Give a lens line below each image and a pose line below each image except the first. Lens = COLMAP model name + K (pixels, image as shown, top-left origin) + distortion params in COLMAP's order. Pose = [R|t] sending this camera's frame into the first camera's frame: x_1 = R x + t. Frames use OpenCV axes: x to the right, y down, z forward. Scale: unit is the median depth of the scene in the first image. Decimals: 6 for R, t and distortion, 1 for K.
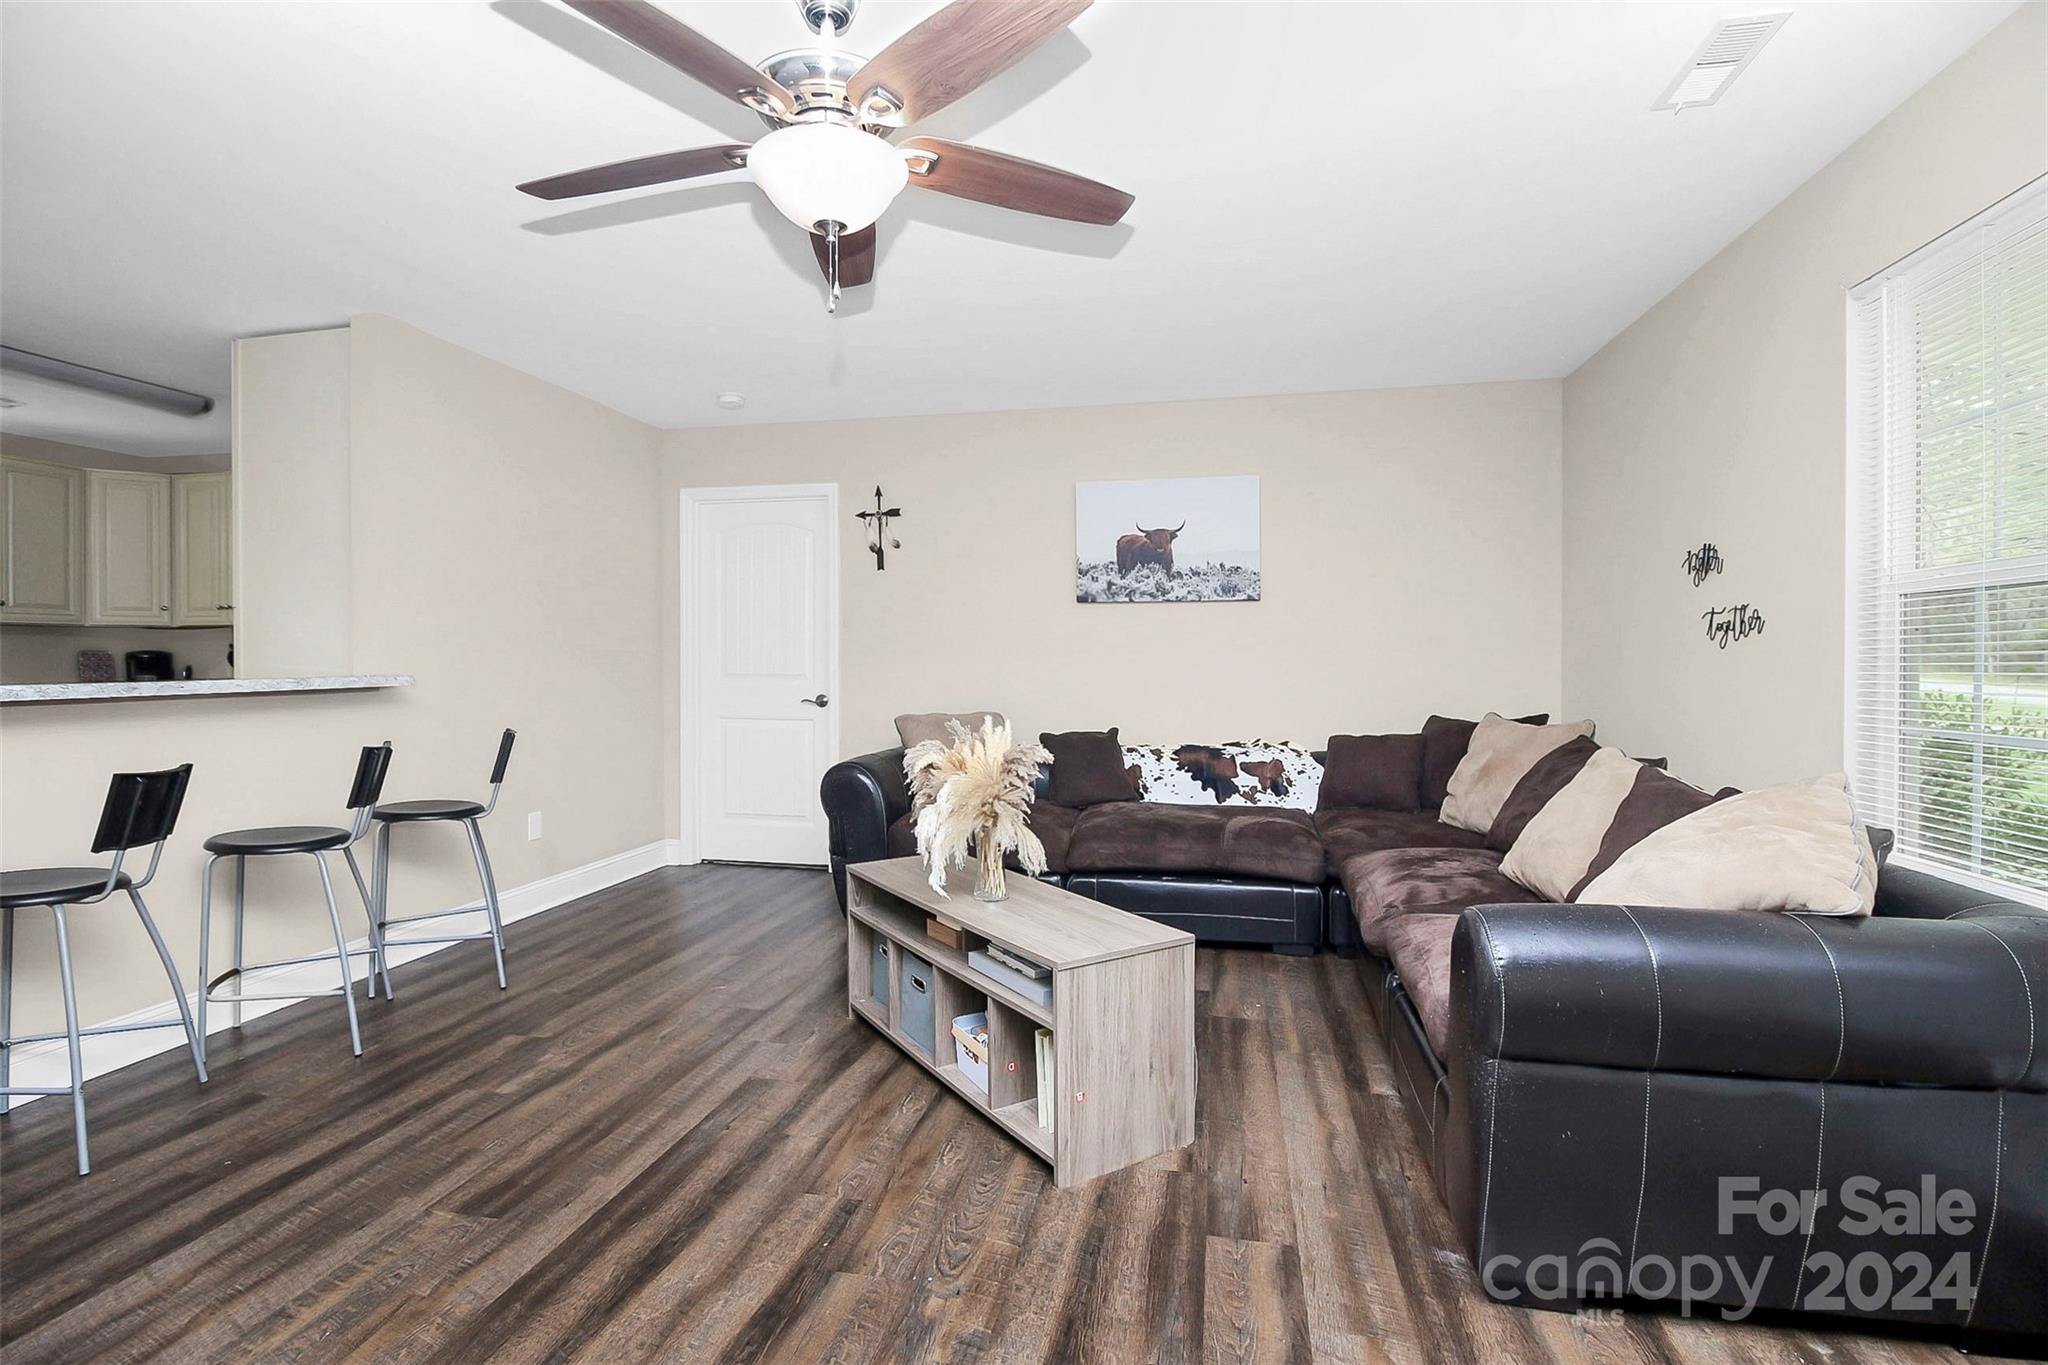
lens RADIAL K [[956.2, 0, 1007.8], [0, 956.2, 675.5], [0, 0, 1]] dist [0.002114, -0.010687]
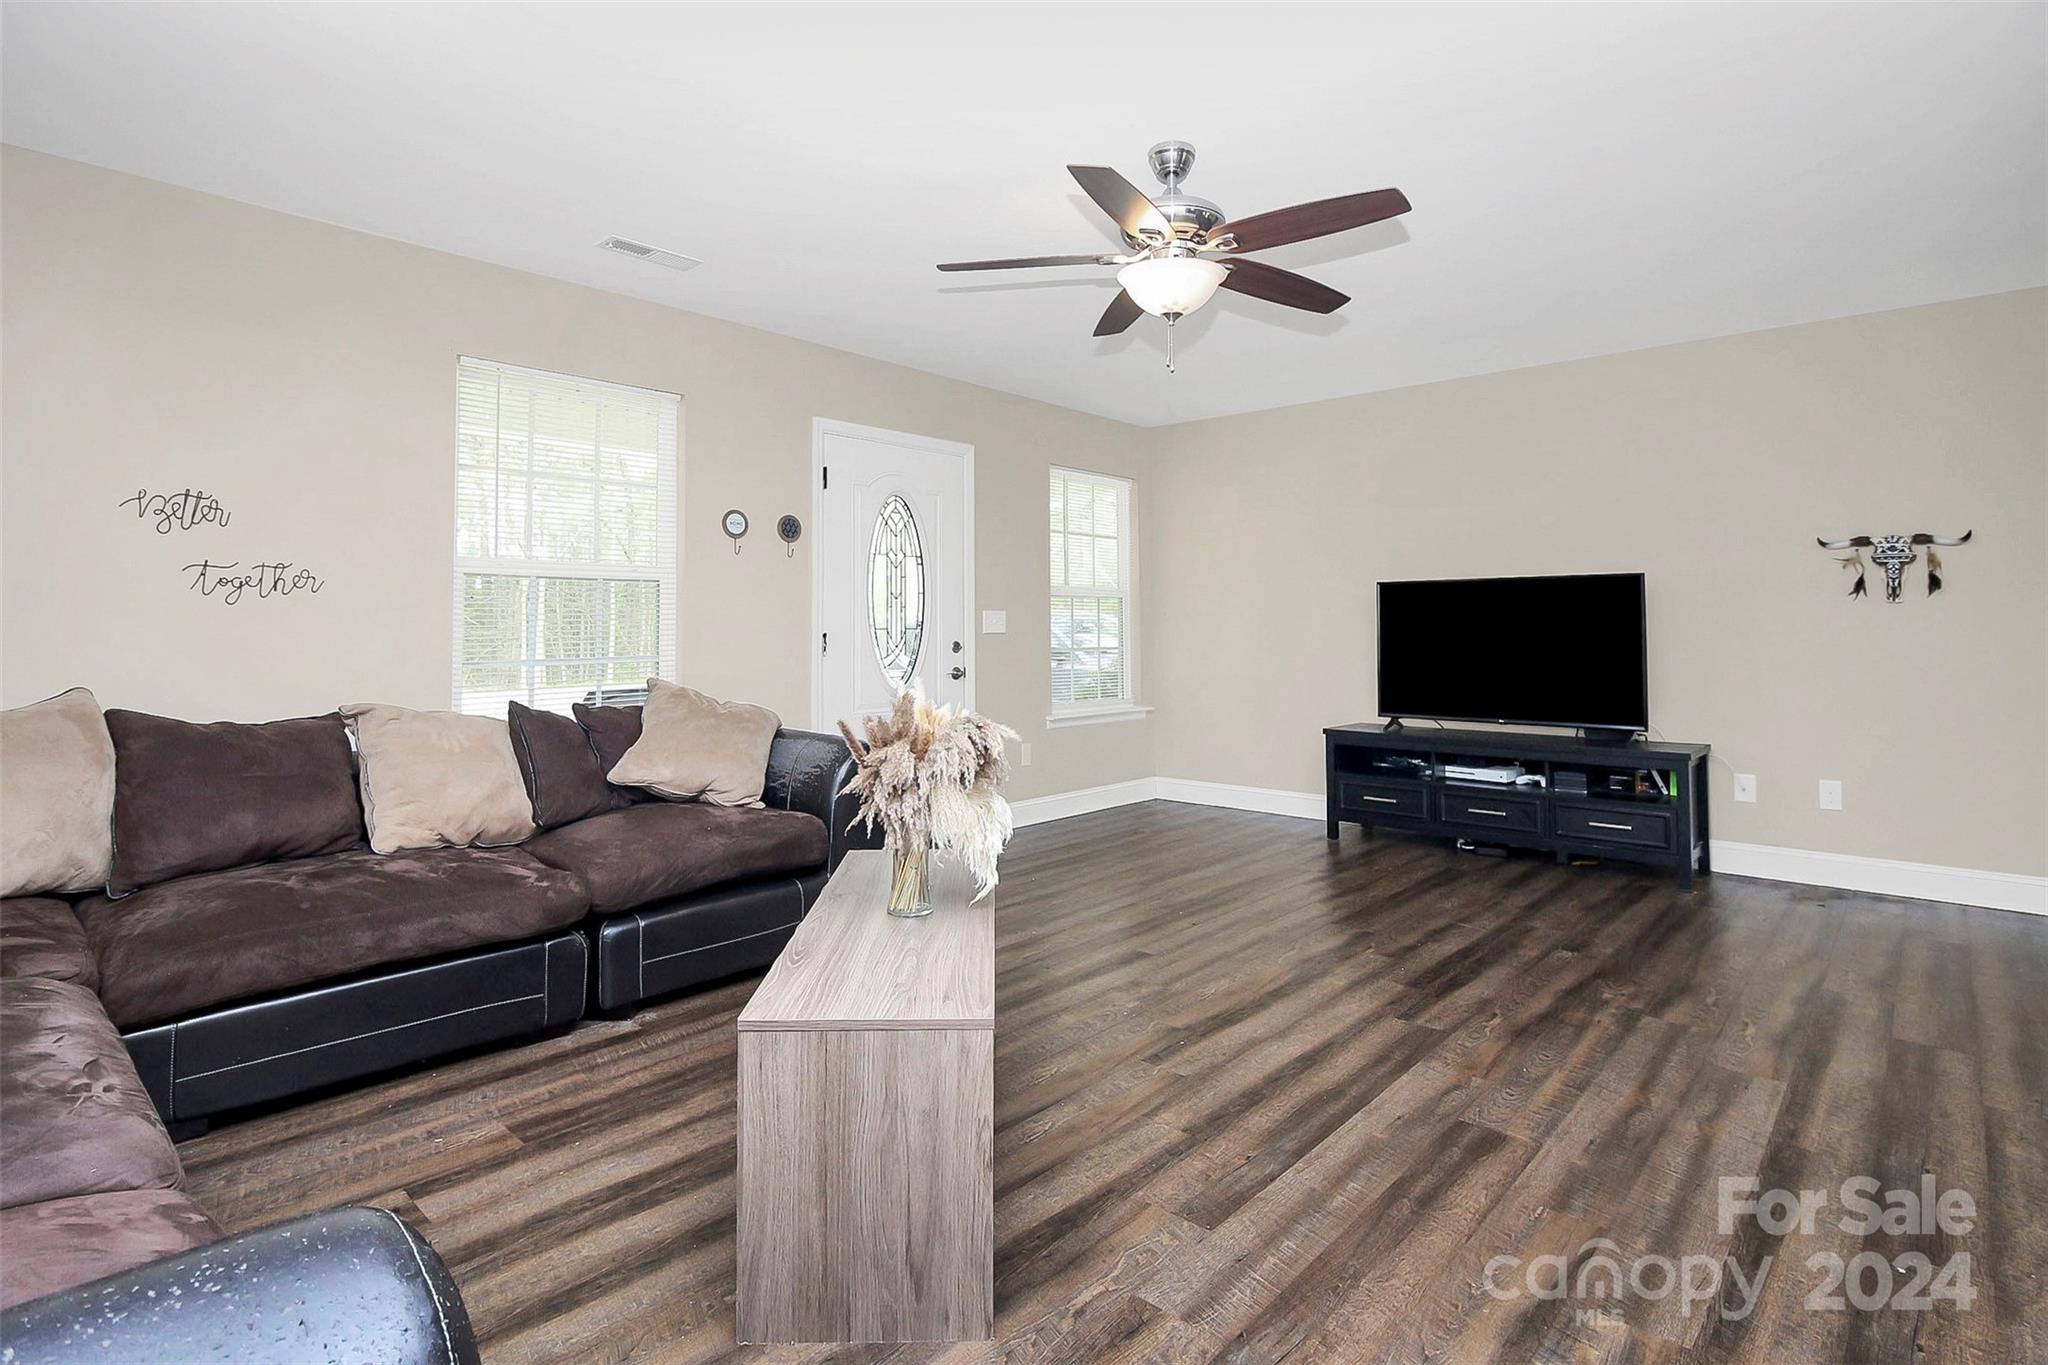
lens RADIAL K [[1005.0, 0, 1018.2], [0, 1005.0, 603.5], [0, 0, 1]] dist [-0.001295, -0.006737]
pose [[-0.860299, 0.014137, 0.509594, -0.463566], [0.010539, 0.999895, -0.009947, -0.009491], [-0.509681, -0.003187, -0.860358, 1.499704]]
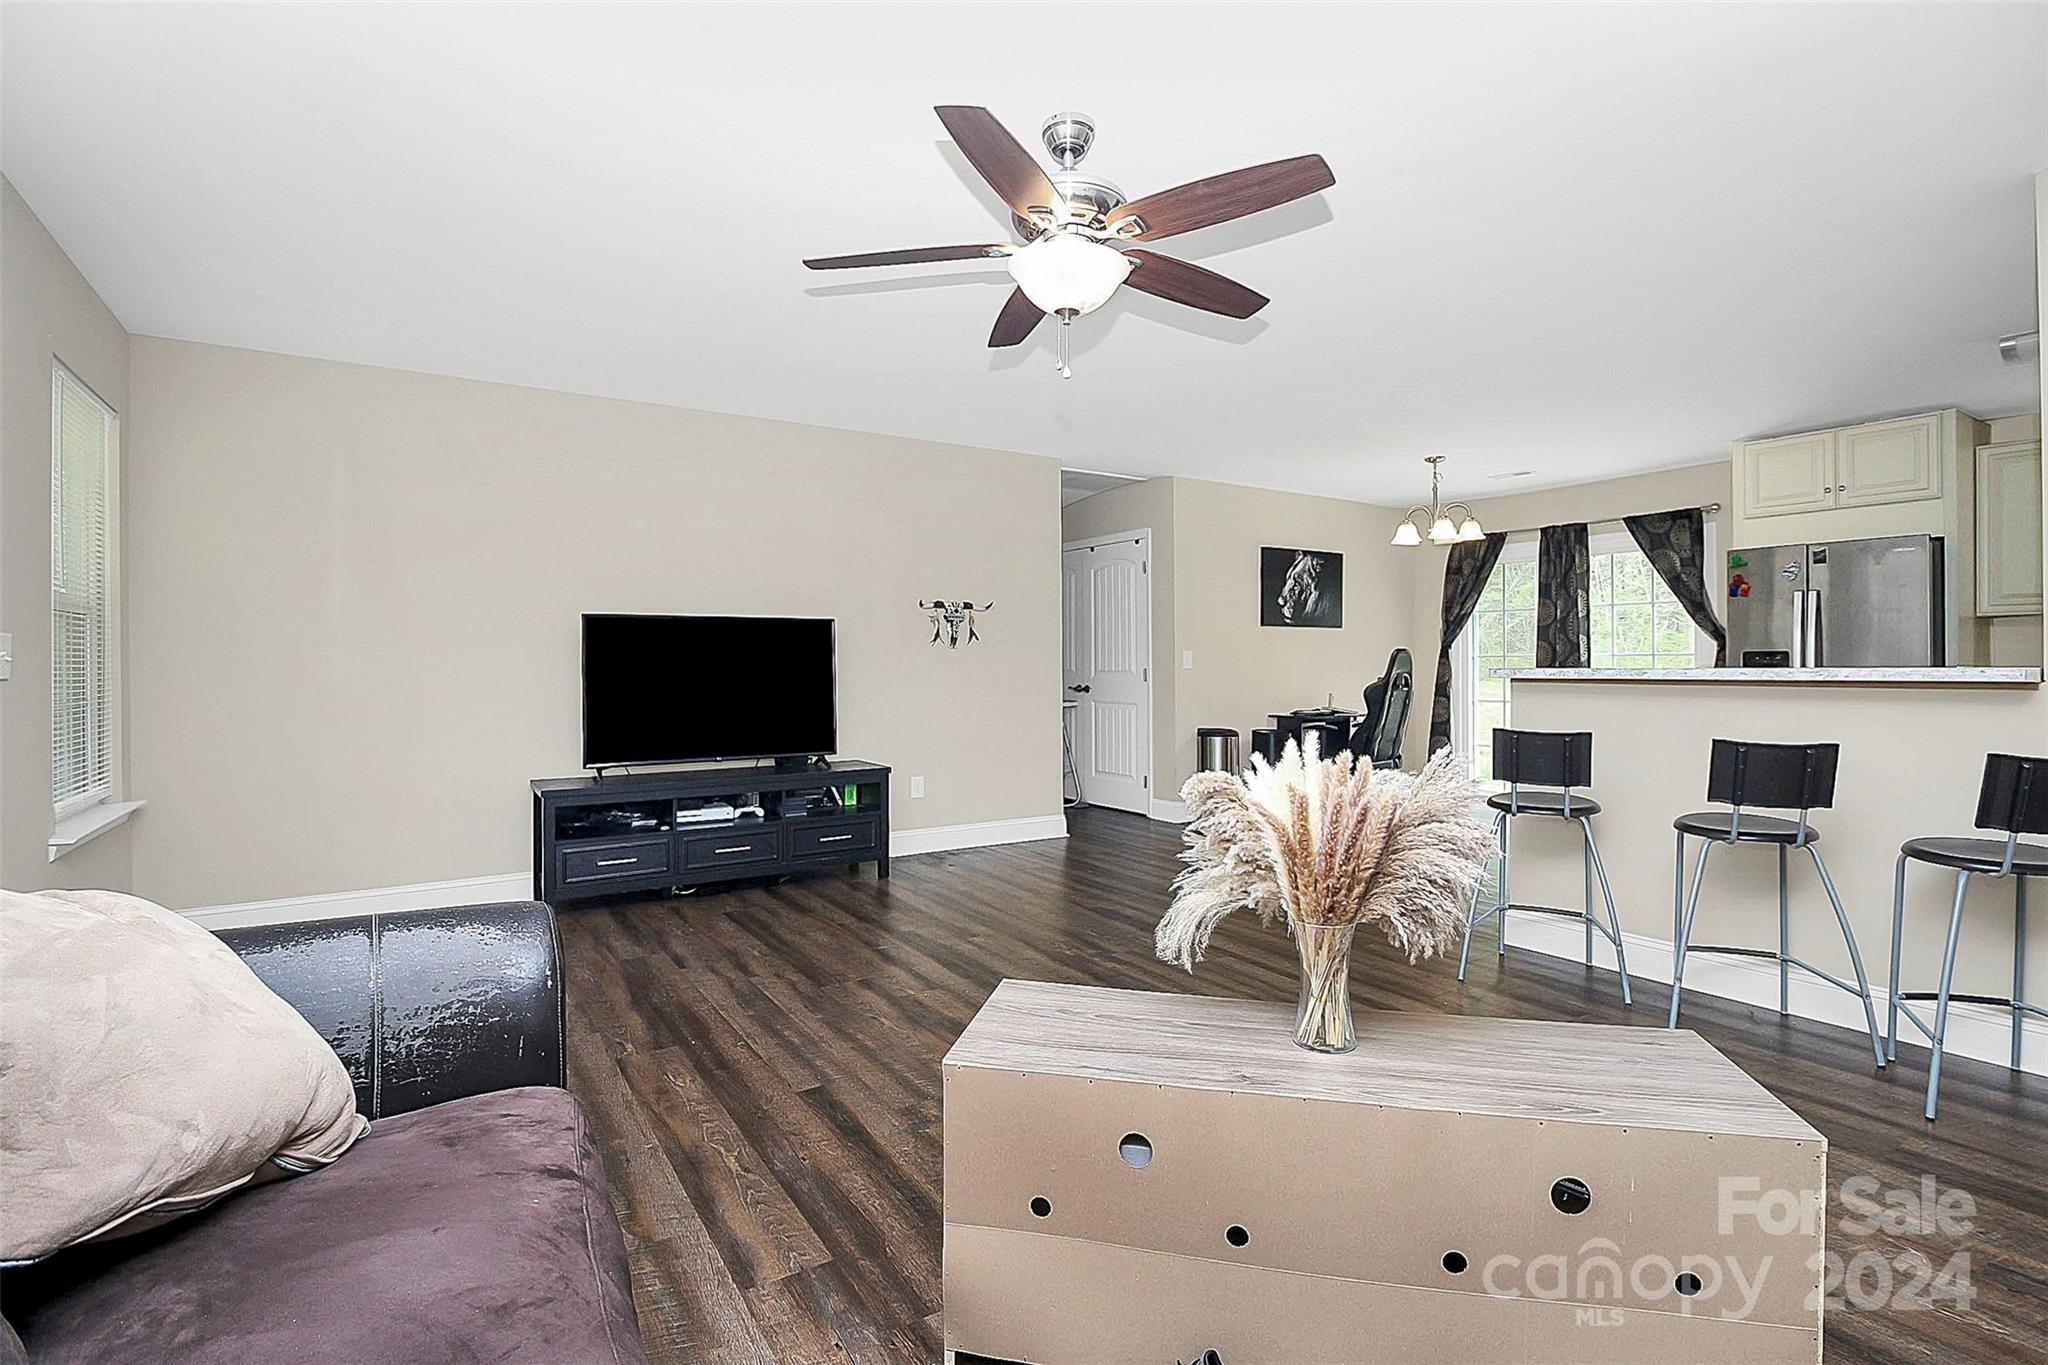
lens RADIAL K [[964.5, 0, 1017.2], [0, 964.5, 650.9], [0, 0, 1]] dist [0.000019, -0.012264]
pose [[-0.708557, -0.007698, -0.705612, 0.484203], [-0.009149, 0.999957, -0.001722, -0.004865], [0.705595, 0.005236, -0.708596, 1.157401]]
